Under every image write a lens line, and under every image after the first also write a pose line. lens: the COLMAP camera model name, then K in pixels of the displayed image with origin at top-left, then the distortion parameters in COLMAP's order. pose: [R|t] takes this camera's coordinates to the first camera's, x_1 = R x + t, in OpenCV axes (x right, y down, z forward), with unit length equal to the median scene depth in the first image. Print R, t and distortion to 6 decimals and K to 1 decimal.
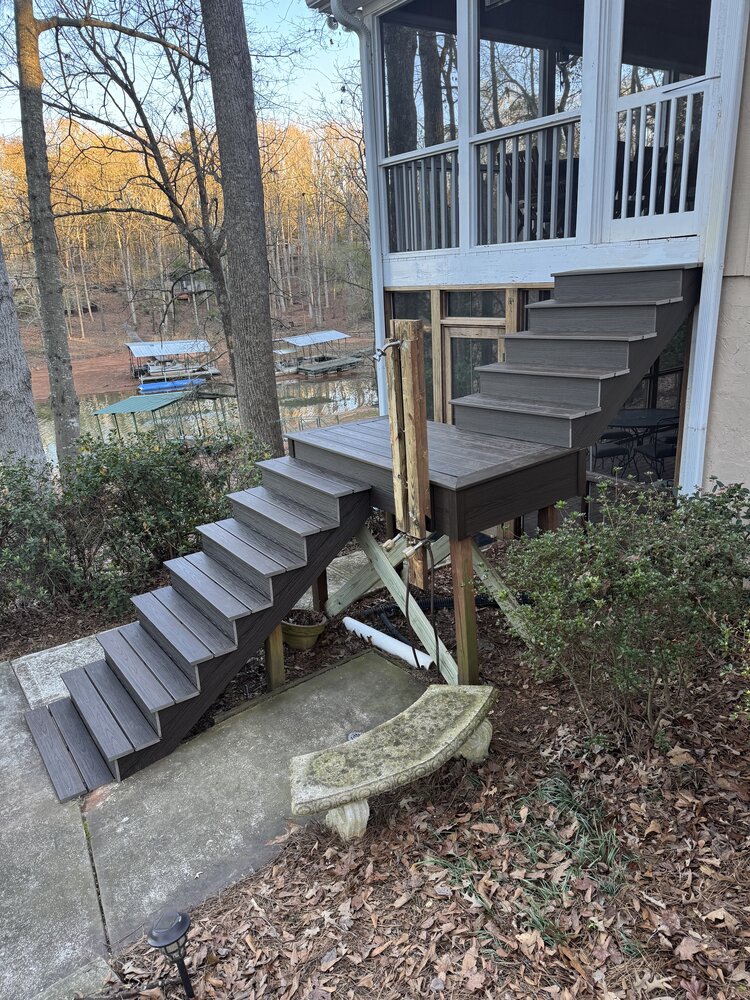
lens RADIAL K [[704.6, 0, 375.0], [0, 704.6, 500.0], [0, 0, 1]] dist [0.010546, -0.000447]
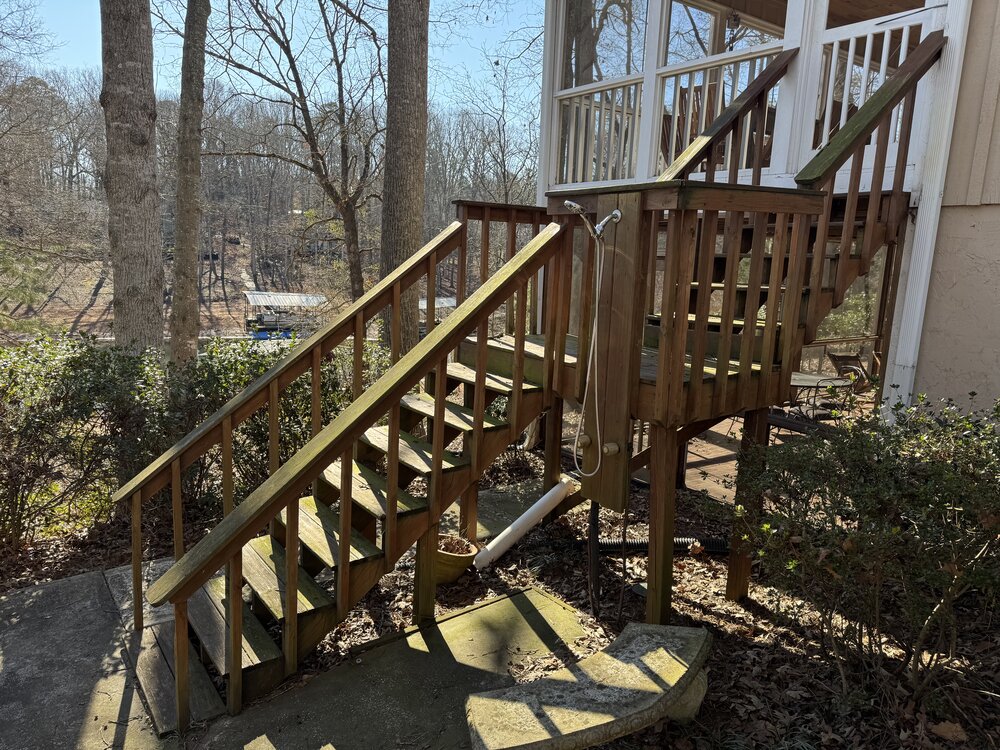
lens RADIAL K [[696.1, 0, 500.0], [0, 696.1, 375.0], [0, 0, 1]] dist [0.058823, -0.061120]
pose [[0.995545, 0.089462, 0.029783, -0.066890], [-0.084478, 0.986584, -0.139695, 0.057871], [-0.041881, 0.136556, 0.989747, 0.082553]]
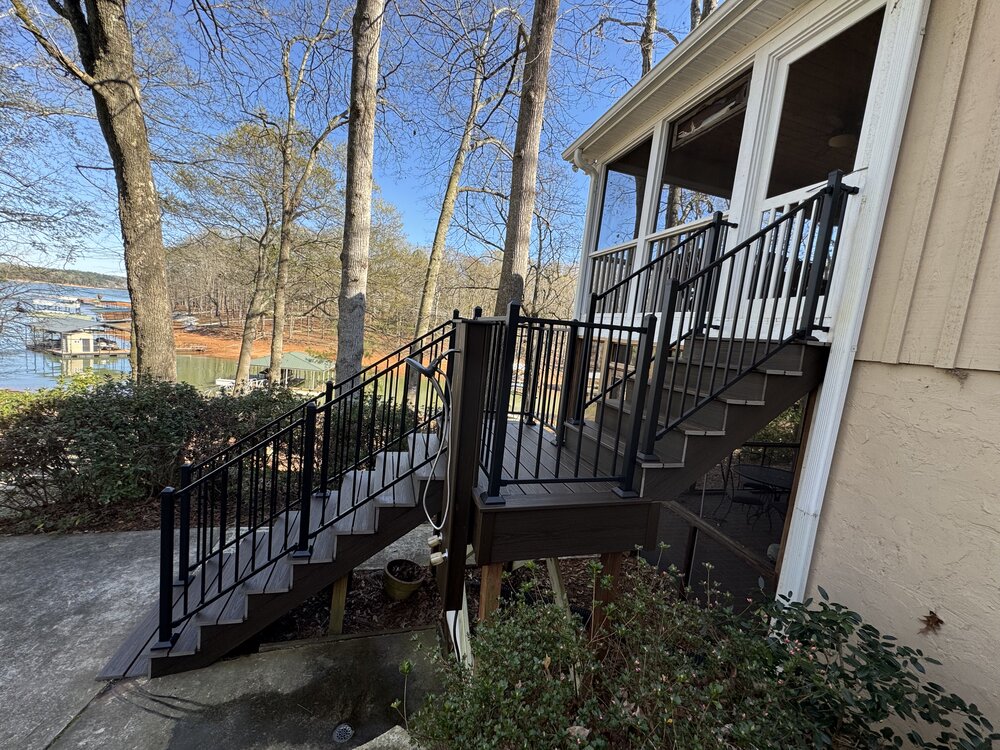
lens RADIAL K [[398.4, 0, 500.0], [0, 398.4, 375.0], [0, 0, 1]] dist [-0.001455, 0.000242]
pose [[0.927811, 0.195388, -0.317789, 0.150455], [-0.258783, 0.950674, -0.171030, -0.056296], [0.268696, 0.240922, 0.932609, 0.255975]]
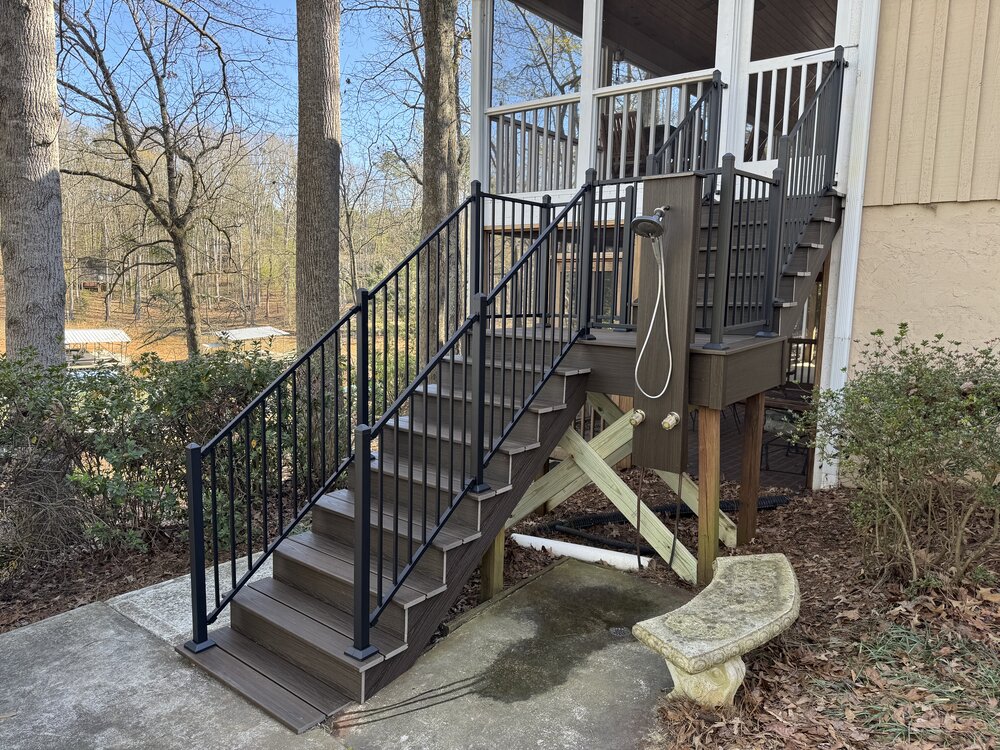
lens RADIAL K [[704.6, 0, 500.0], [0, 704.6, 375.0], [0, 0, 1]] dist [0.010546, -0.000447]
pose [[0.959758, 0.038242, 0.278213, -0.258369], [0.015331, 0.982073, -0.187879, 0.109139], [-0.280410, 0.184583, 0.941966, 0.083023]]
